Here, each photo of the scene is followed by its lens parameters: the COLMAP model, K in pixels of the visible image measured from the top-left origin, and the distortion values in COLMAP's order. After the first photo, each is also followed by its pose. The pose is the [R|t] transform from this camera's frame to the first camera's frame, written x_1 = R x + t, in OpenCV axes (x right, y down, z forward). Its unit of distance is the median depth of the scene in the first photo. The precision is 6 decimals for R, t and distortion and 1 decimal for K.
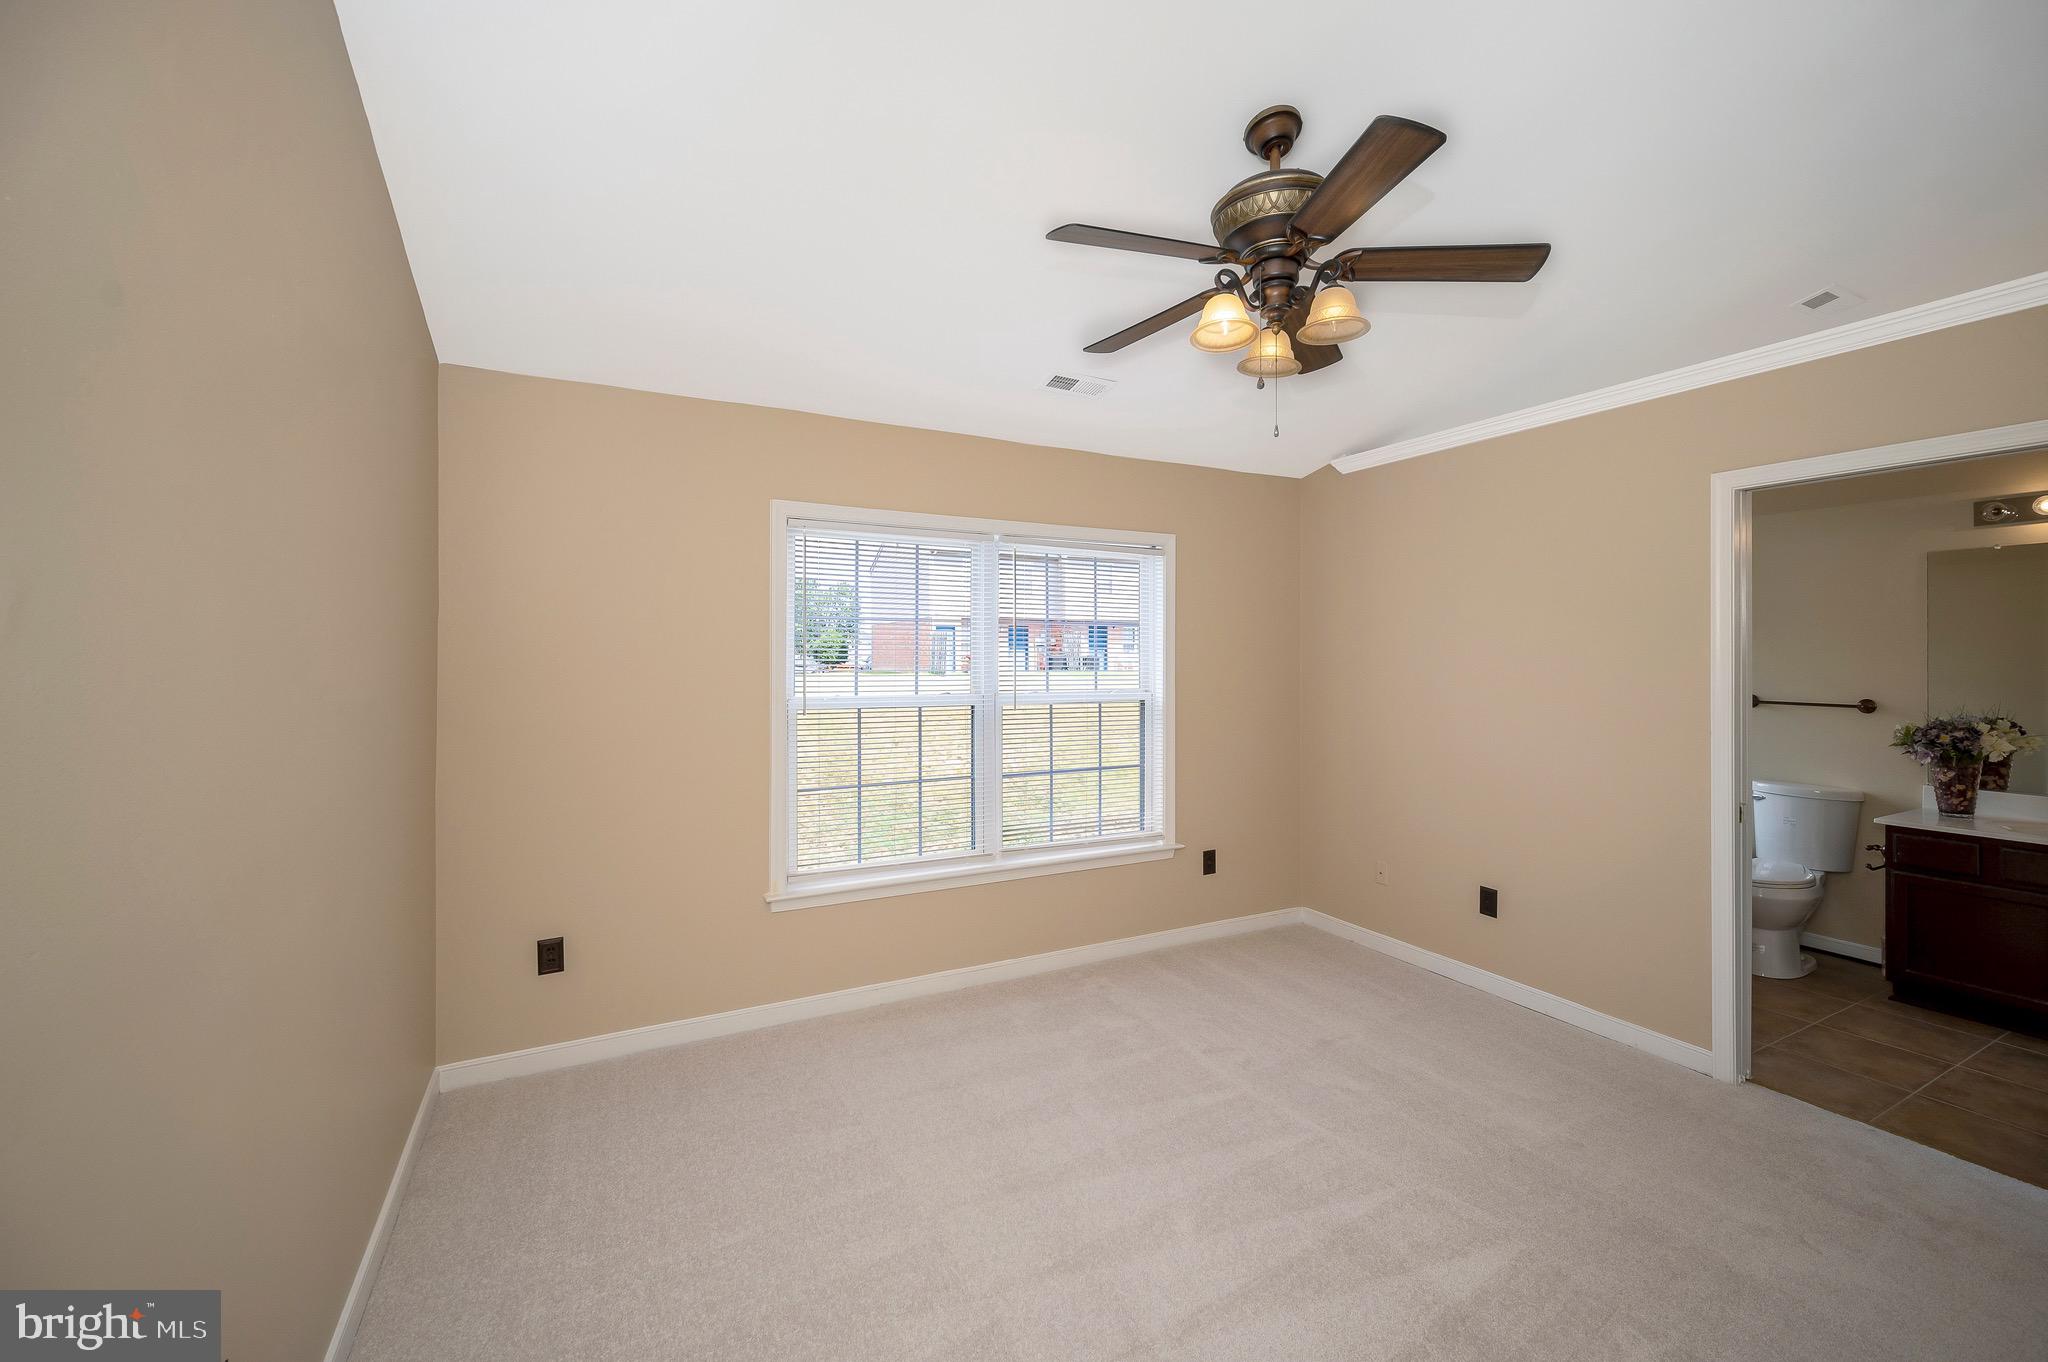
lens RADIAL K [[832.6, 0, 1034.5], [0, 832.6, 671.7], [0, 0, 1]] dist [-0.003515, 0.000523]
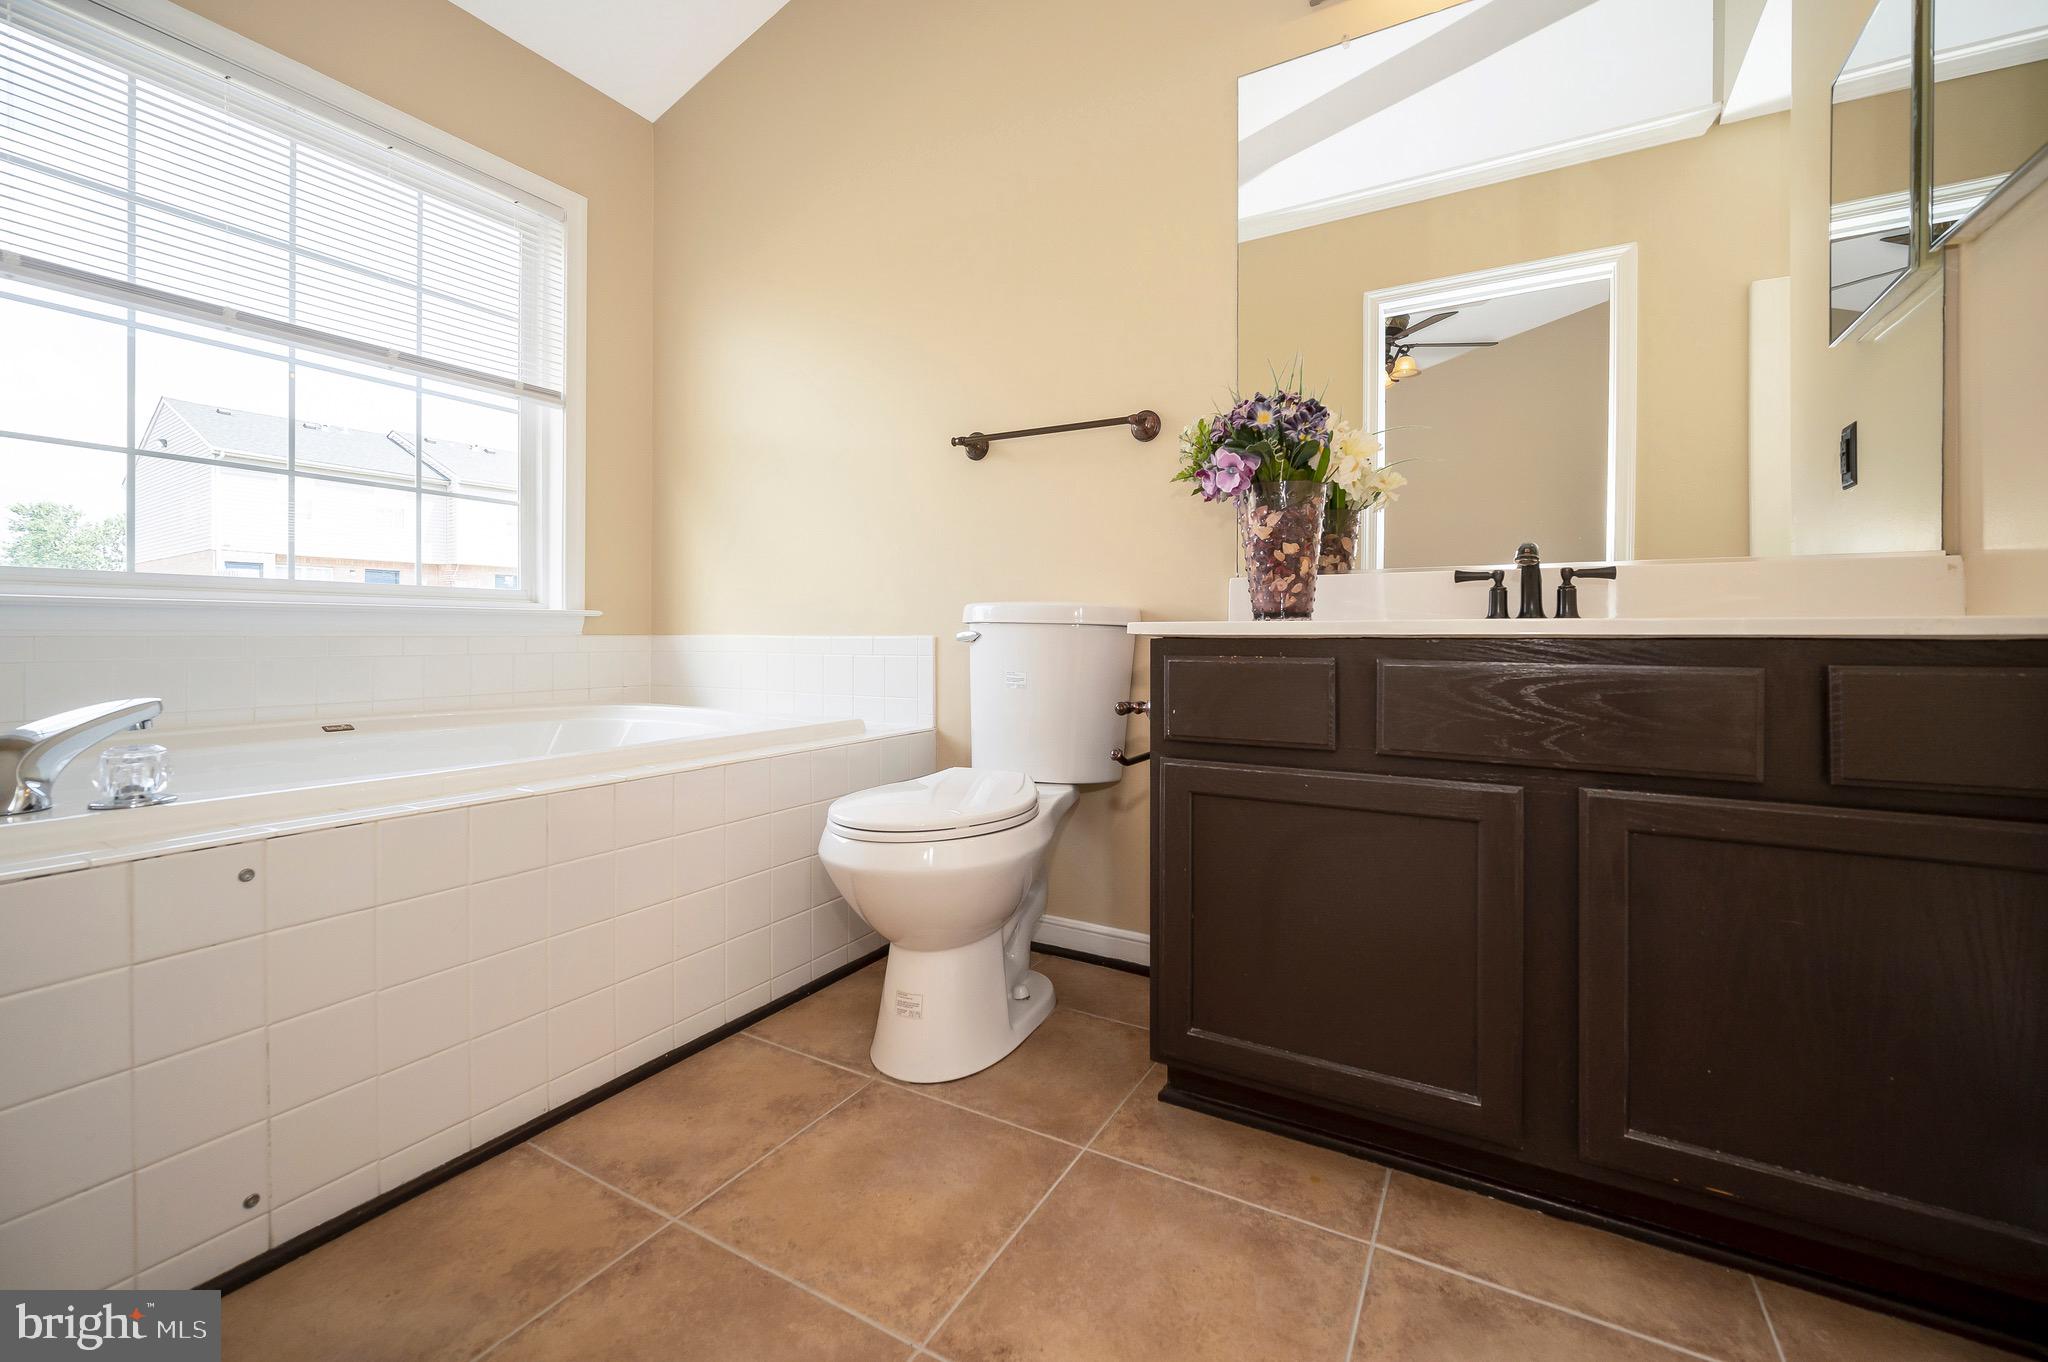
lens RADIAL K [[832.6, 0, 1024.5], [0, 832.6, 660.5], [0, 0, 1]] dist [-0.003515, 0.000523]
pose [[0.846019, -0.008509, 0.533084, 0.776887], [0.000719, 0.999890, 0.014818, 0.187553], [-0.533152, -0.012153, 0.845932, 0.713983]]
